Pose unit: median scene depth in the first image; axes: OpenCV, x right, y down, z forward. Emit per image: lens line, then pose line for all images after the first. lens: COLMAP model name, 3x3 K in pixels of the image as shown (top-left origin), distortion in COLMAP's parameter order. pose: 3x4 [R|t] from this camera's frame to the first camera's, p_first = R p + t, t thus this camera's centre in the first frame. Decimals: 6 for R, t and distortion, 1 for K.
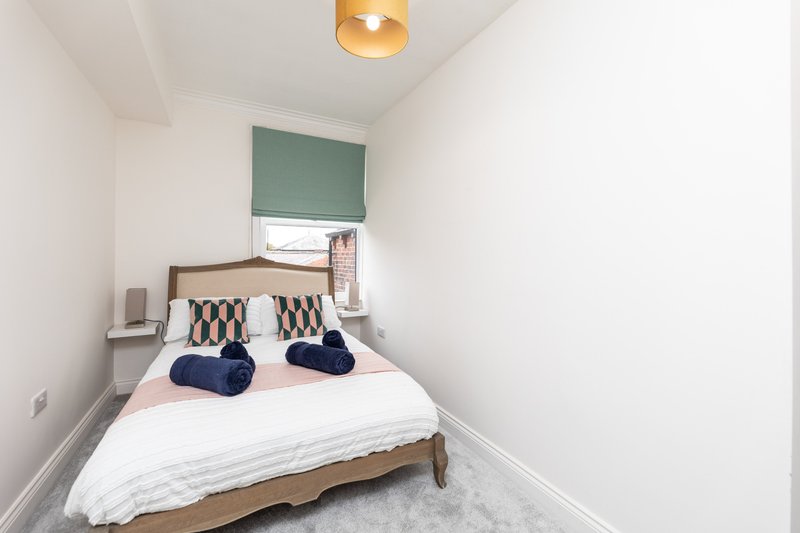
lens RADIAL K [[328.4, 0, 399.5], [0, 328.4, 258.4], [0, 0, 1]] dist [-0.001009, 0.001465]
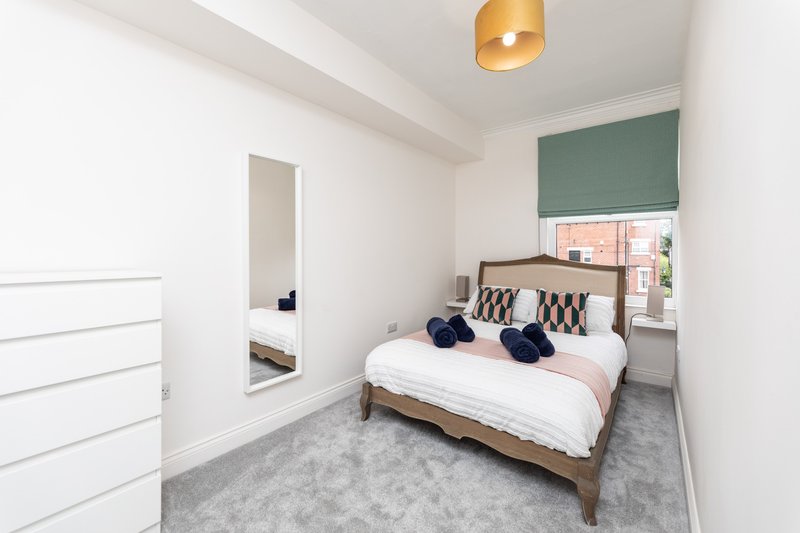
lens RADIAL K [[328.4, 0, 405.4], [0, 328.4, 259.3], [0, 0, 1]] dist [-0.001009, 0.001465]
pose [[0.425748, 0.009502, -0.904792, 0.441606], [-0.005960, 0.999953, 0.007697, 0.006704], [0.904822, 0.002115, 0.425784, 0.133987]]
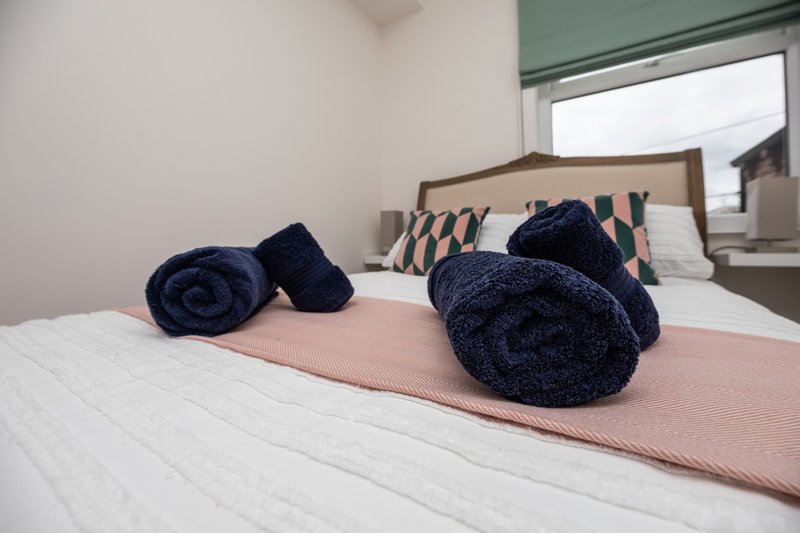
lens RADIAL K [[328.4, 0, 407.6], [0, 328.4, 259.3], [0, 0, 1]] dist [-0.001009, 0.001465]
pose [[0.510942, 0.019380, -0.859397, -0.042871], [0.021872, 0.999129, 0.035535, 0.191477], [0.859337, -0.036953, 0.510073, 0.603455]]
